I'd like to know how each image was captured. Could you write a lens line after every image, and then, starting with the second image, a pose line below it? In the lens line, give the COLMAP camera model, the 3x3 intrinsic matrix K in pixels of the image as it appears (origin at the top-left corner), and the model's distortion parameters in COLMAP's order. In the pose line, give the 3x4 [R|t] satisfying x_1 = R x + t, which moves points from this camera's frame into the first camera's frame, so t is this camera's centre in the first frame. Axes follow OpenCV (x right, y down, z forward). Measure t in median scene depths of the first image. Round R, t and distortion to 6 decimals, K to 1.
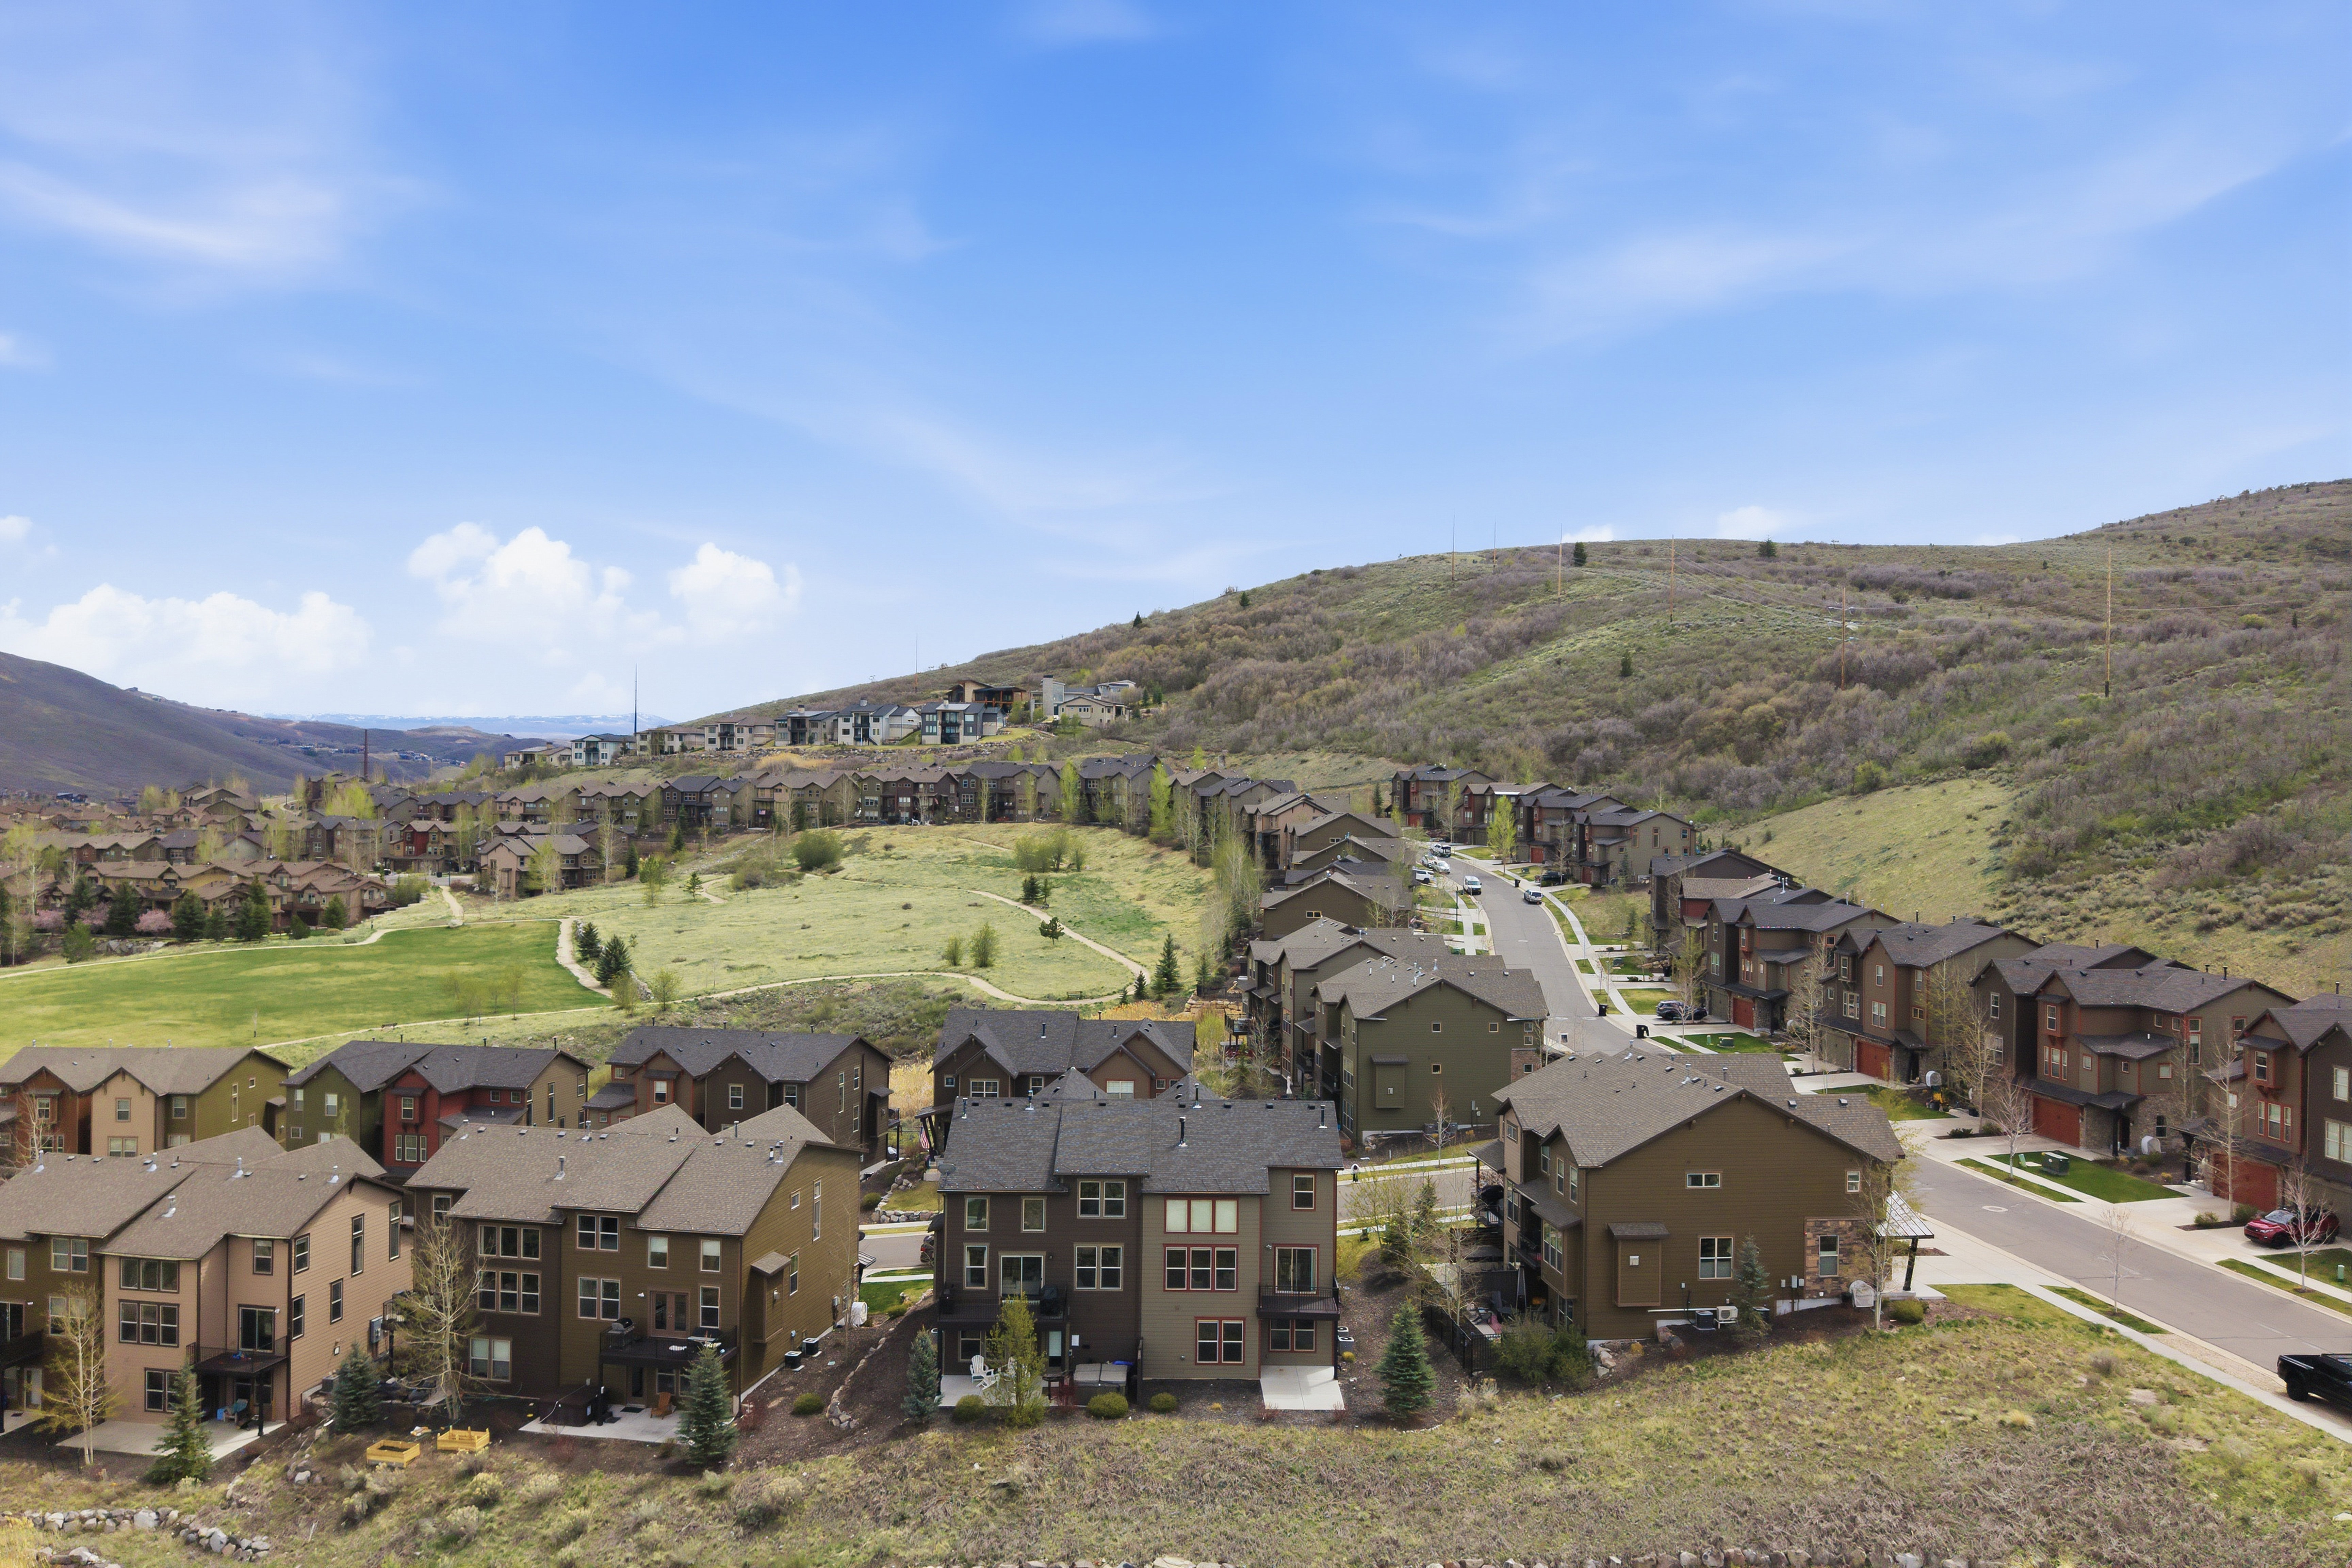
lens RADIAL K [[1854.2, 0, 1176.0], [0, 1854.2, 784.0], [0, 0, 1]] dist [0.051123, -0.055839]
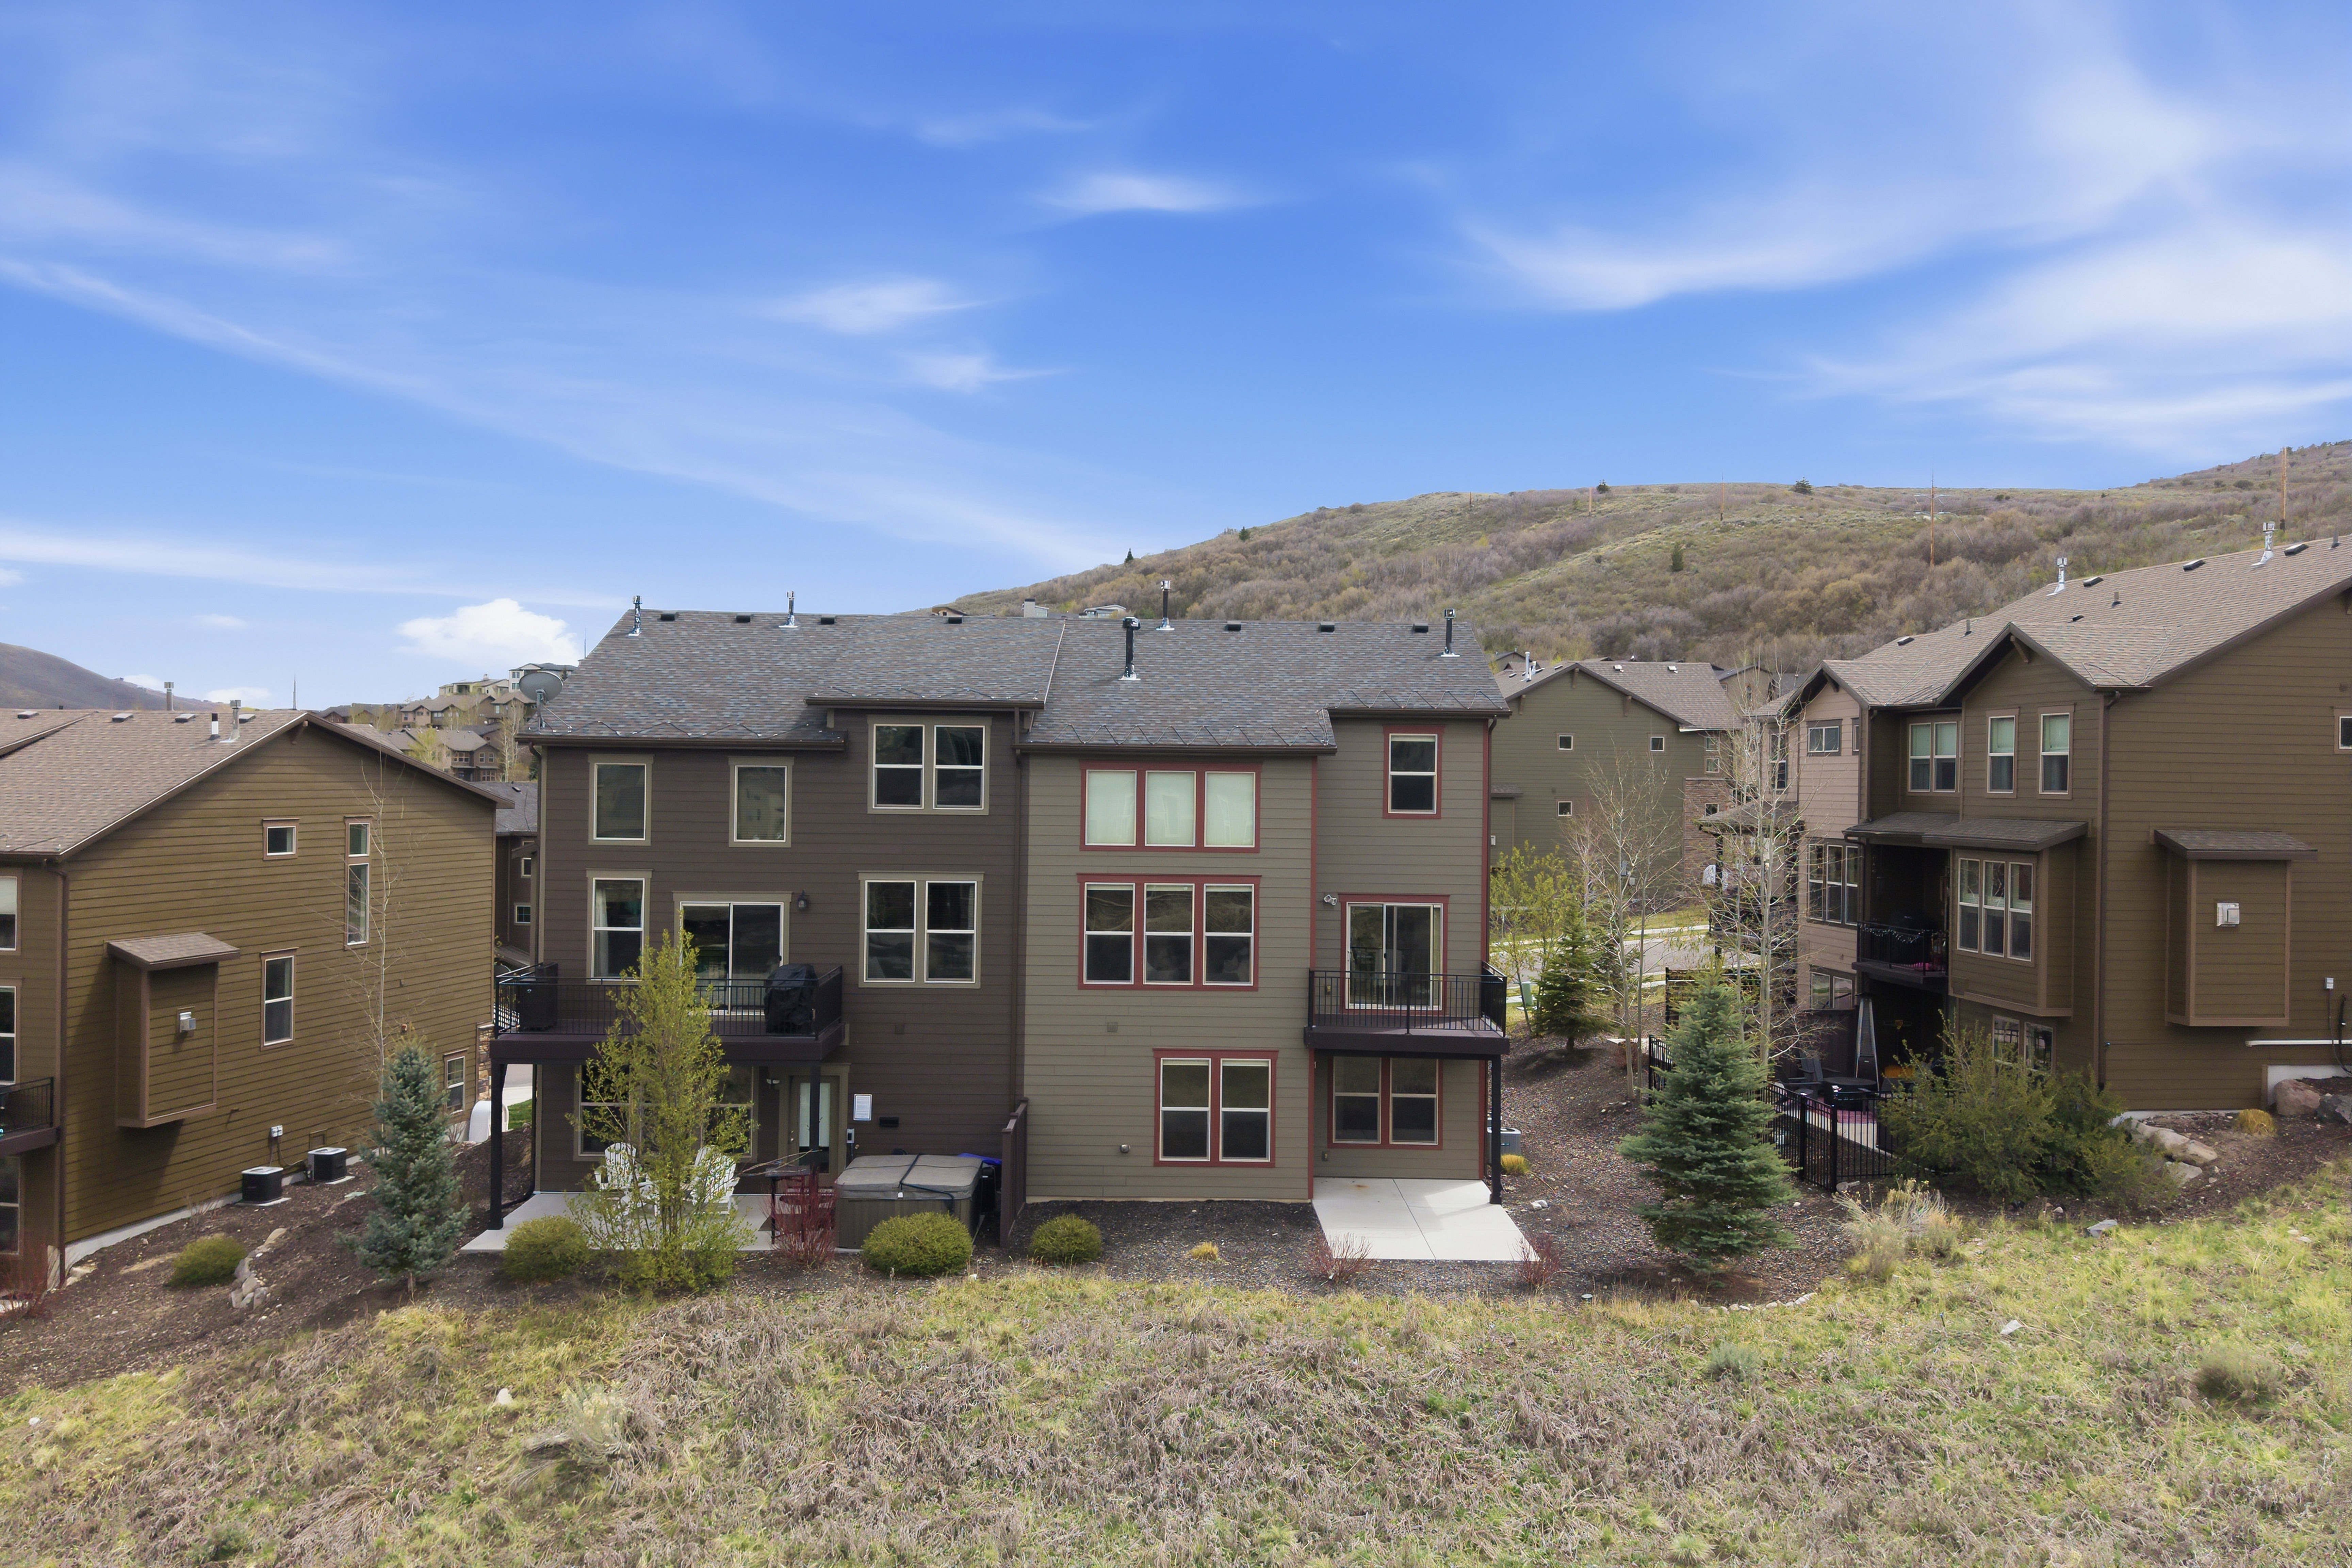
lens RADIAL K [[1742.1, 0, 1176.0], [0, 1742.1, 784.0], [0, 0, 1]] dist [0.021516, -0.008877]
pose [[0.999998, 0.001765, -0.000490, 0.015064], [-0.001778, 0.999624, -0.027363, 0.237678], [0.000442, 0.027364, 0.999625, 0.613624]]
